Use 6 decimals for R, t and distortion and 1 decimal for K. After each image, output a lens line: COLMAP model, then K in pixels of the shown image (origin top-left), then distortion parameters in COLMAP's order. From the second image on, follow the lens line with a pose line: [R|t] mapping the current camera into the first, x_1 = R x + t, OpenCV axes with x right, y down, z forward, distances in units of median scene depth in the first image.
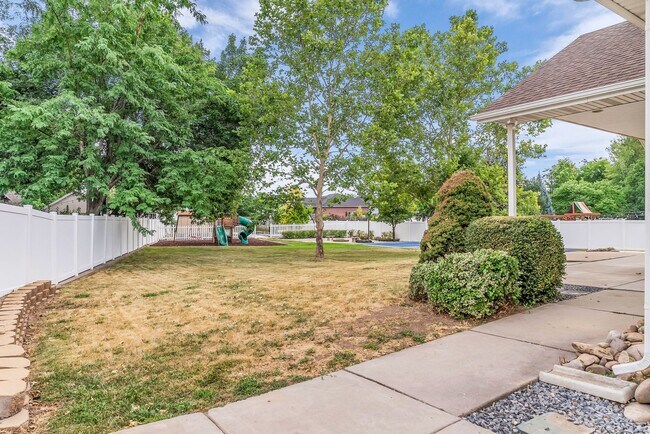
lens RADIAL K [[438.8, 0, 325.0], [0, 438.8, 217.0], [0, 0, 1]] dist [-0.004777, -0.000736]
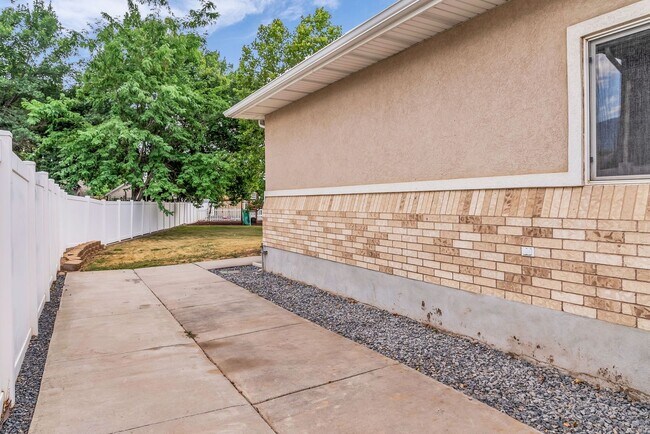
lens RADIAL K [[442.3, 0, 325.9], [0, 442.3, 204.9], [0, 0, 1]] dist [-0.003368, 0.000570]
pose [[0.992414, 0.003439, -0.122893, 0.276282], [-0.002350, 0.999957, 0.009001, -0.005510], [0.122919, -0.008644, 0.992379, -0.360599]]
